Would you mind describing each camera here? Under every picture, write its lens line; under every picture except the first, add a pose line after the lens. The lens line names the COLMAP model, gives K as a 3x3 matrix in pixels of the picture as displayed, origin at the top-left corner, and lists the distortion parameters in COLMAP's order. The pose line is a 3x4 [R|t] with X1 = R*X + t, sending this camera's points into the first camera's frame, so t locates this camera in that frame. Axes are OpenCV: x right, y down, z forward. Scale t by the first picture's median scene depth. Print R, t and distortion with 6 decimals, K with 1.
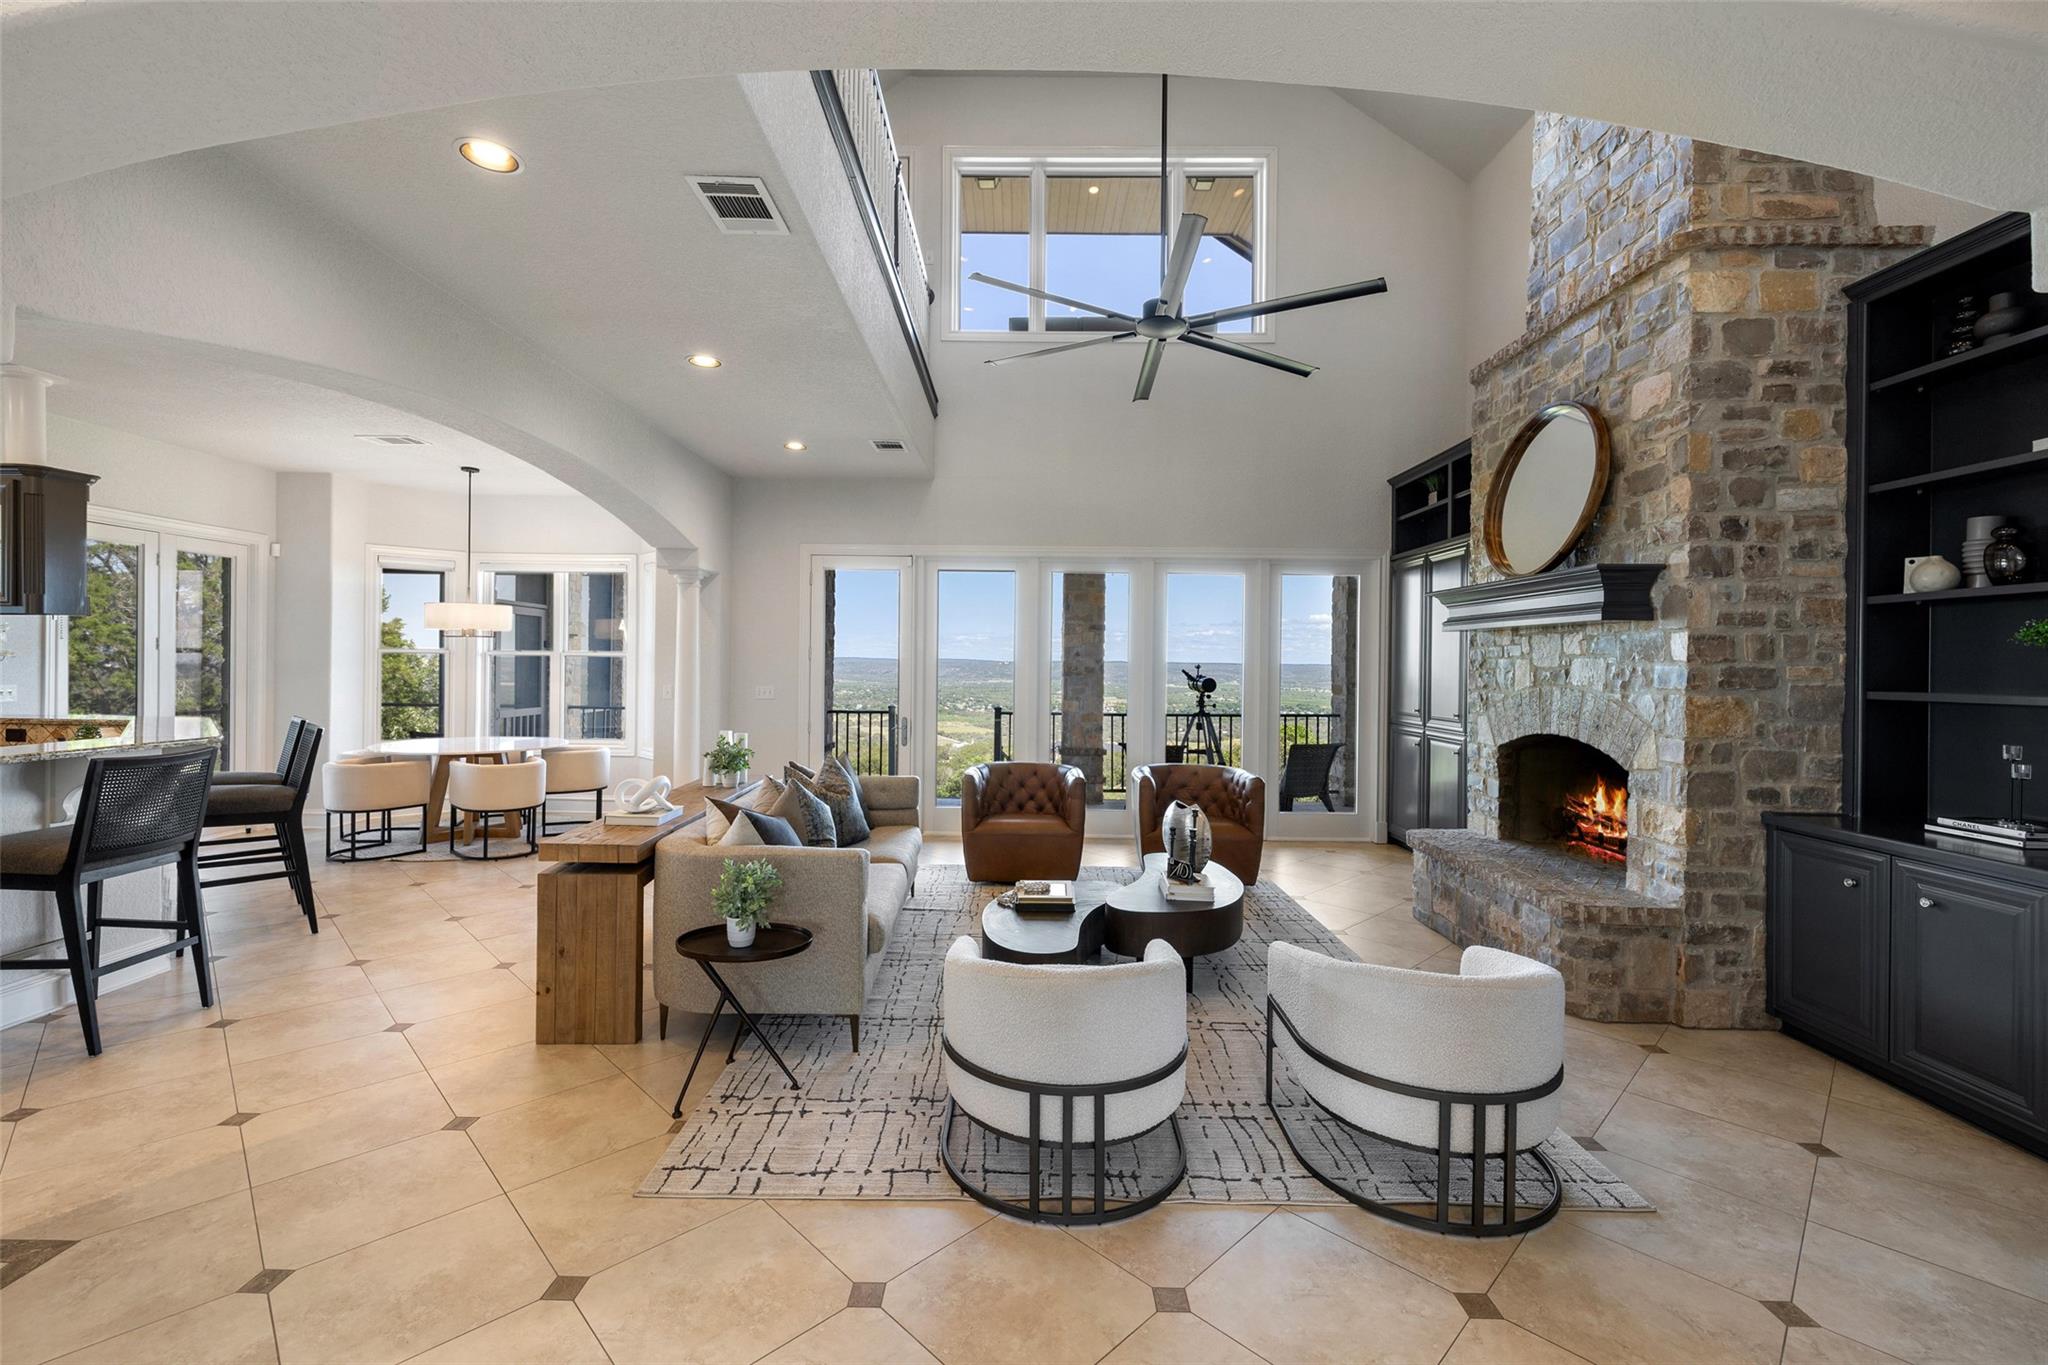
lens RADIAL K [[870.7, 0, 1005.4], [0, 870.7, 661.4], [0, 0, 1]] dist [0.001939, 0.000145]
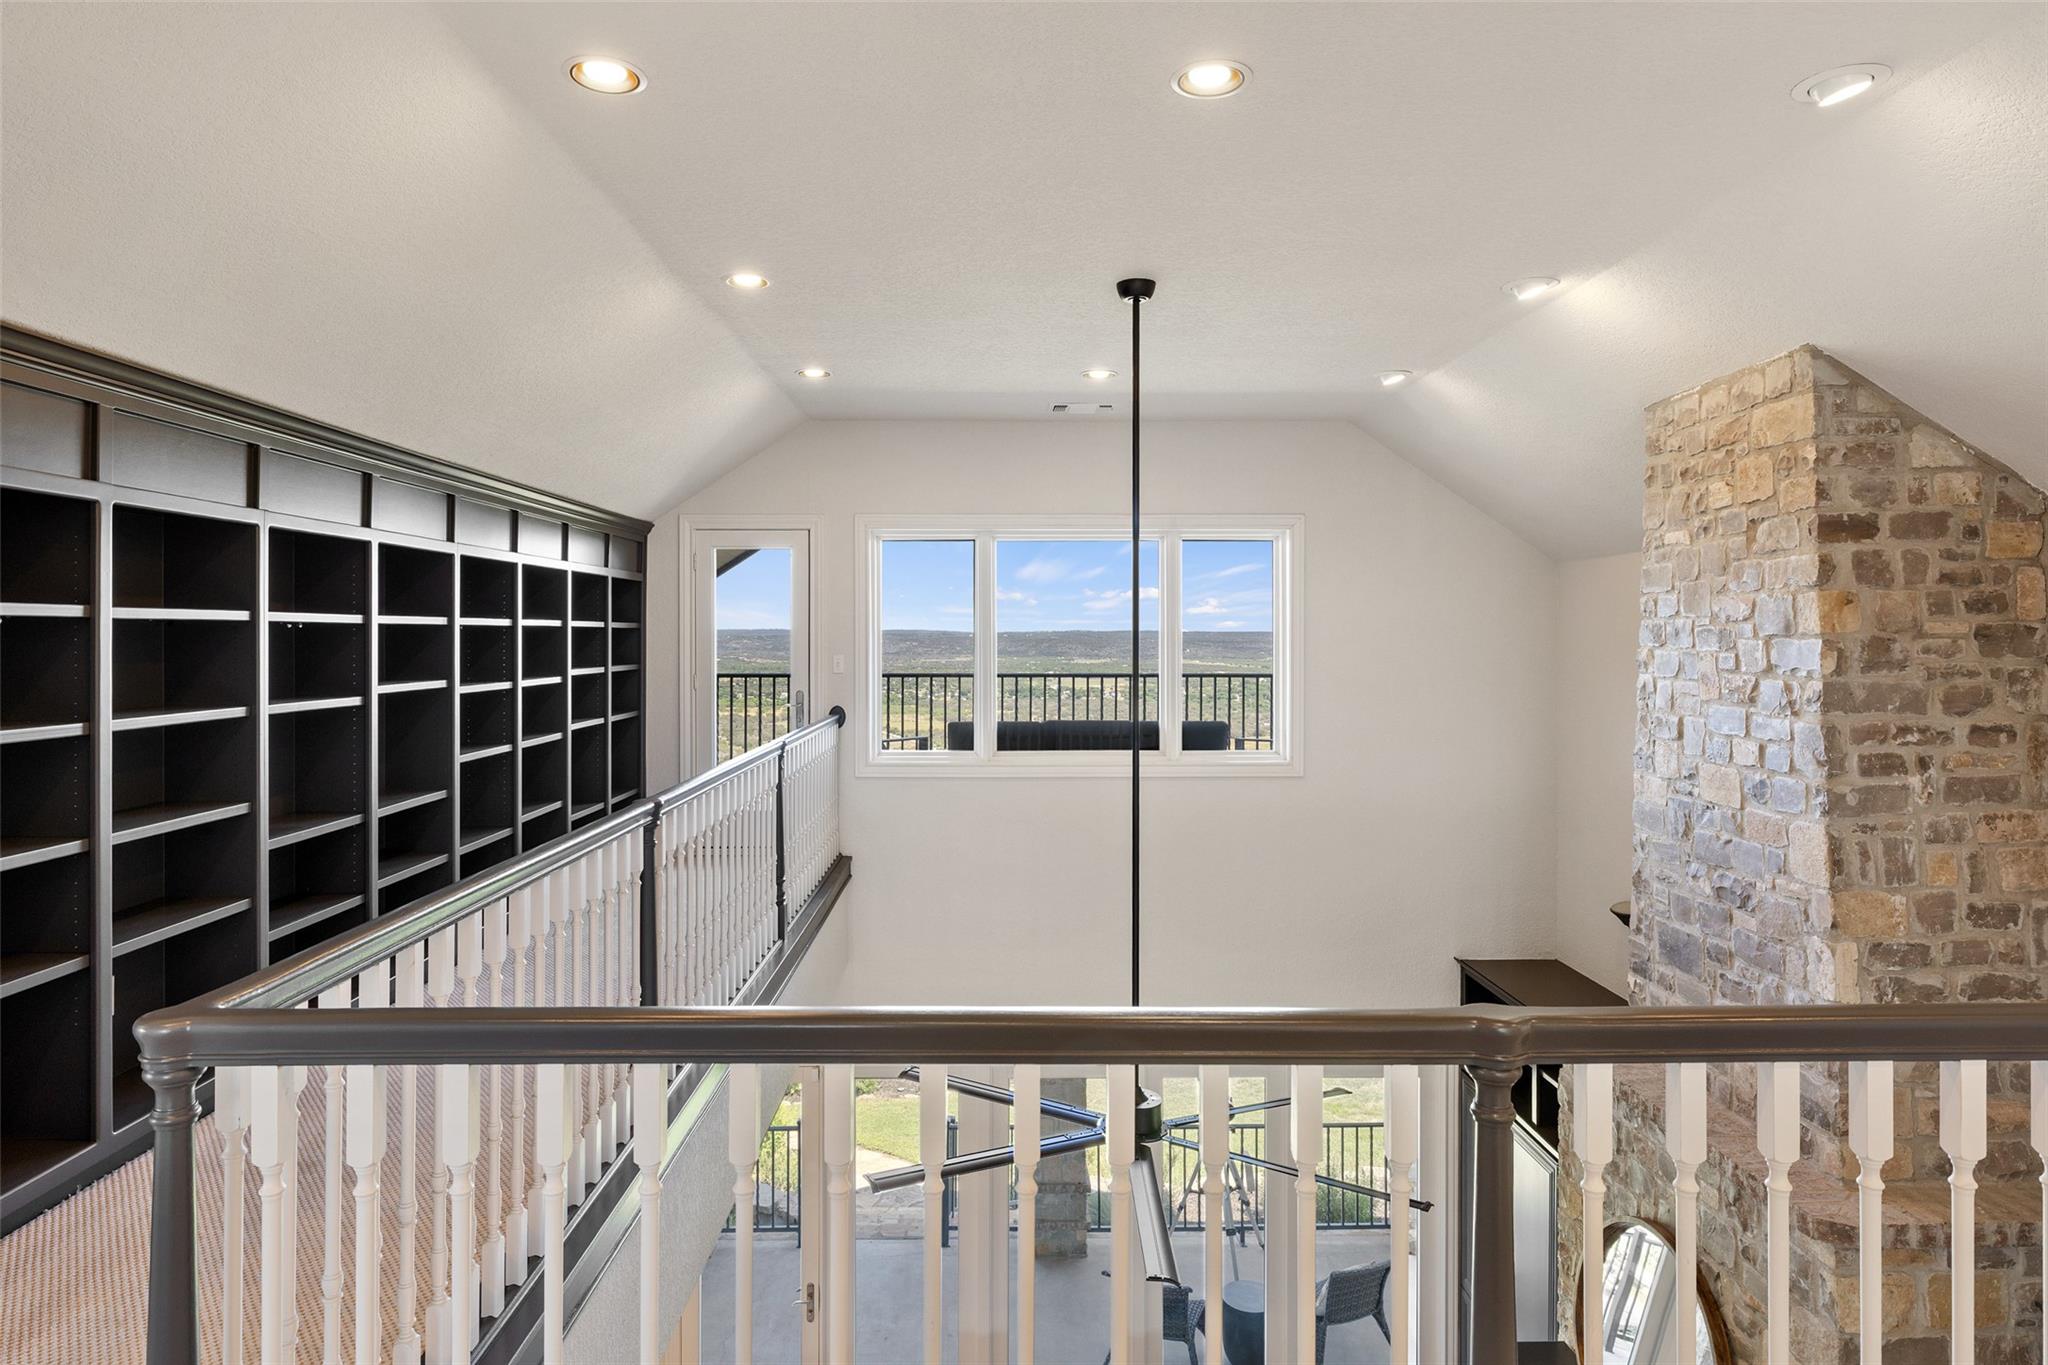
lens RADIAL K [[1134.3, 0, 1019.5], [0, 1134.3, 628.1], [0, 0, 1]] dist [-0.000538, 0.000693]
pose [[0.999237, -0.005077, 0.038726, 0.054437], [0.005261, 0.999975, -0.004646, -0.904427], [-0.038701, 0.004847, 0.999239, 0.060007]]
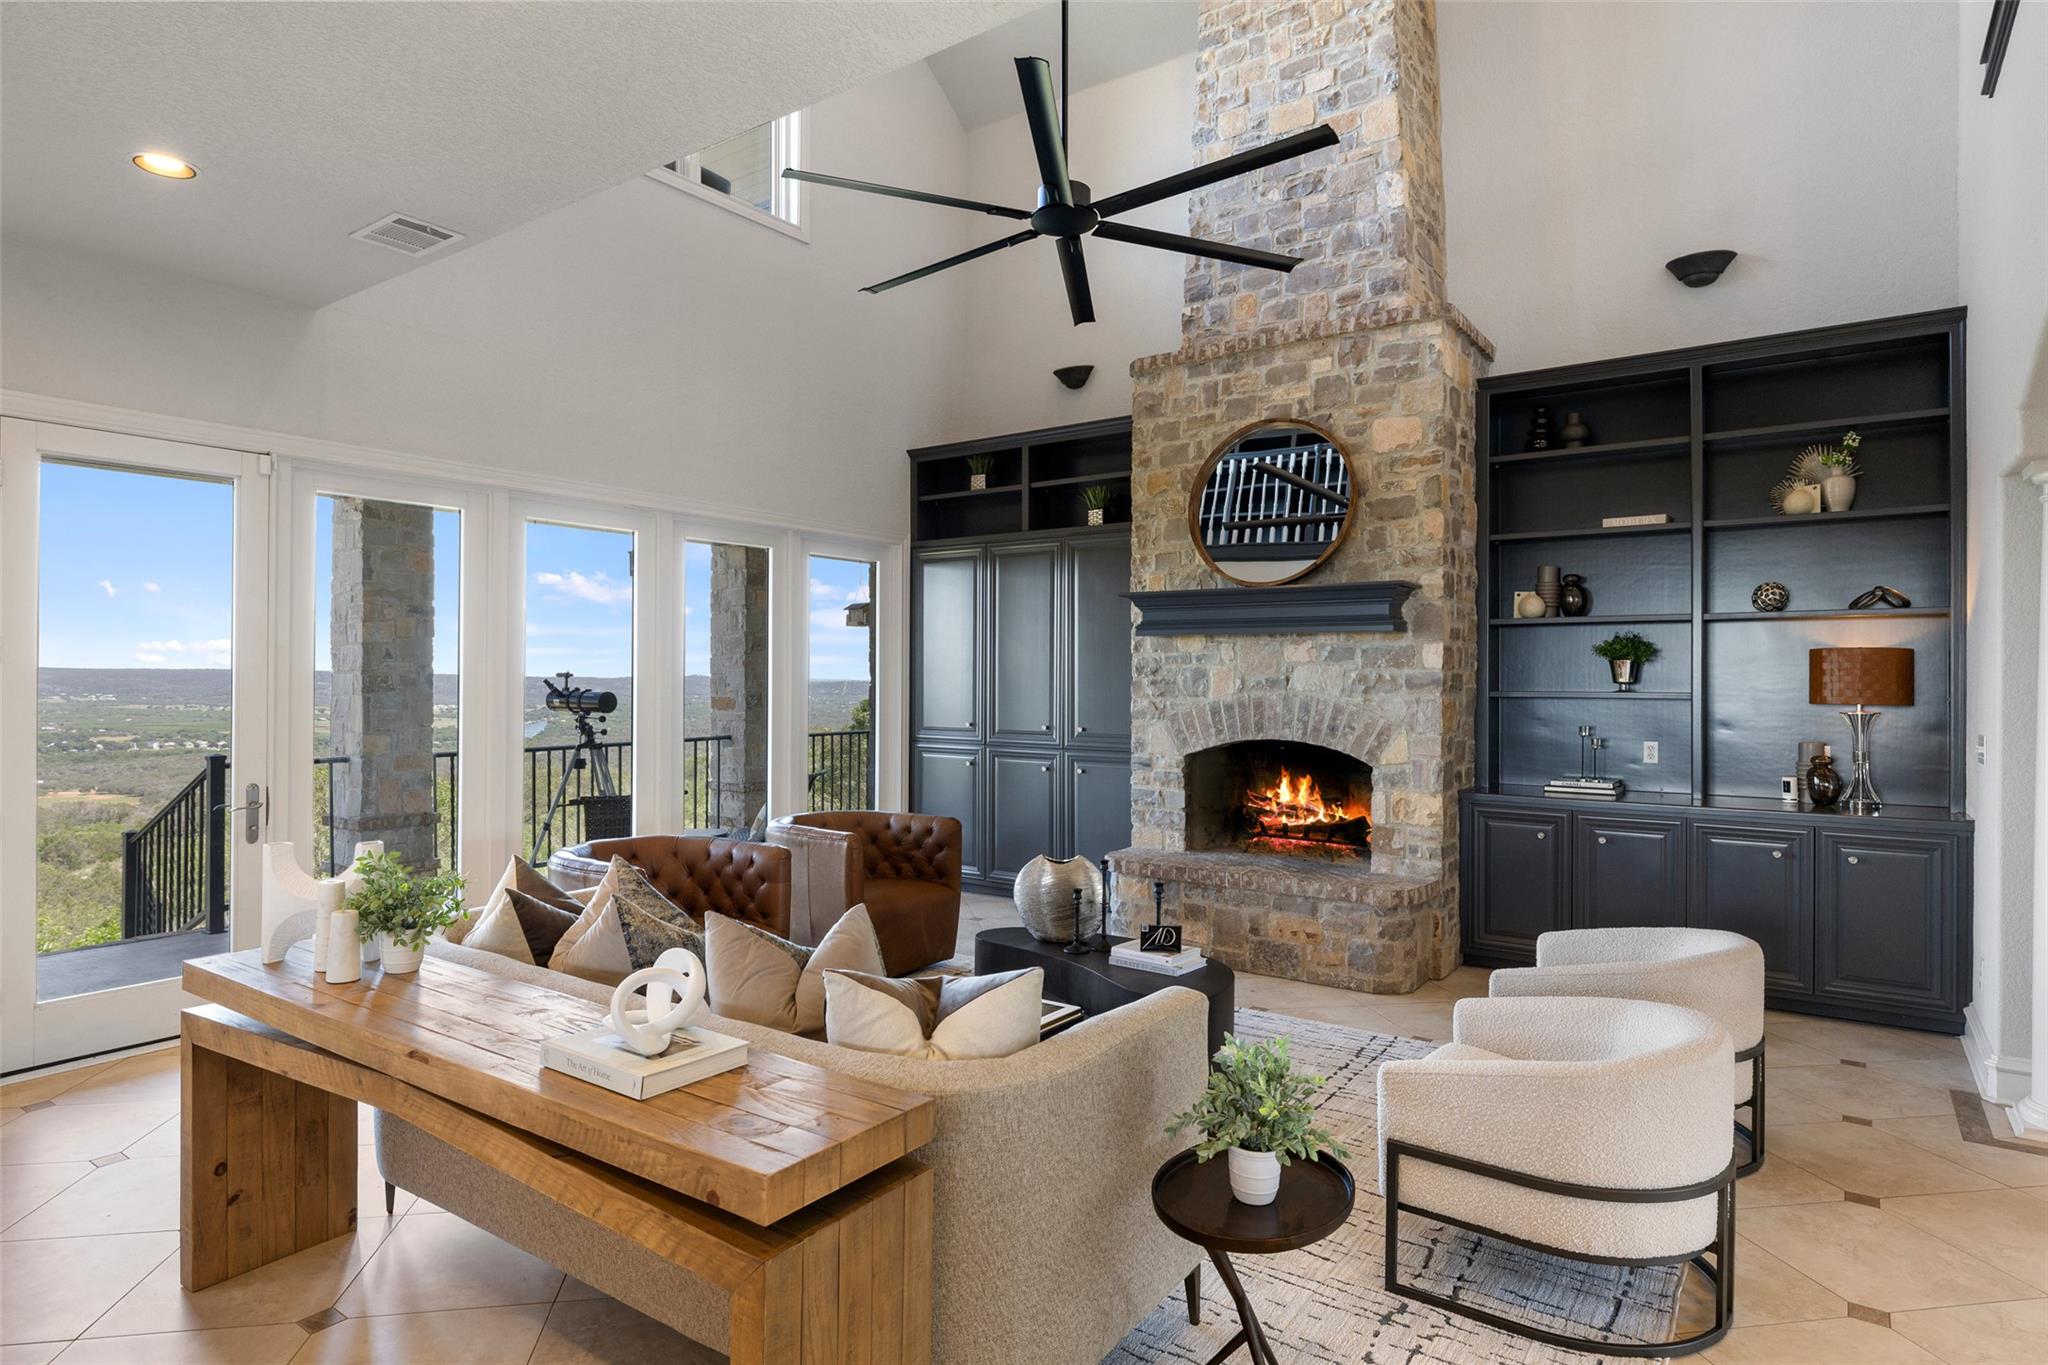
lens RADIAL K [[1134.3, 0, 1003.4], [0, 1134.3, 675.4], [0, 0, 1]] dist [-0.000538, 0.000693]
pose [[0.573021, -0.007299, 0.819508, -0.736009], [0.000095, 0.999961, 0.008839, -0.003972], [-0.819541, -0.004987, 0.572999, 0.551856]]
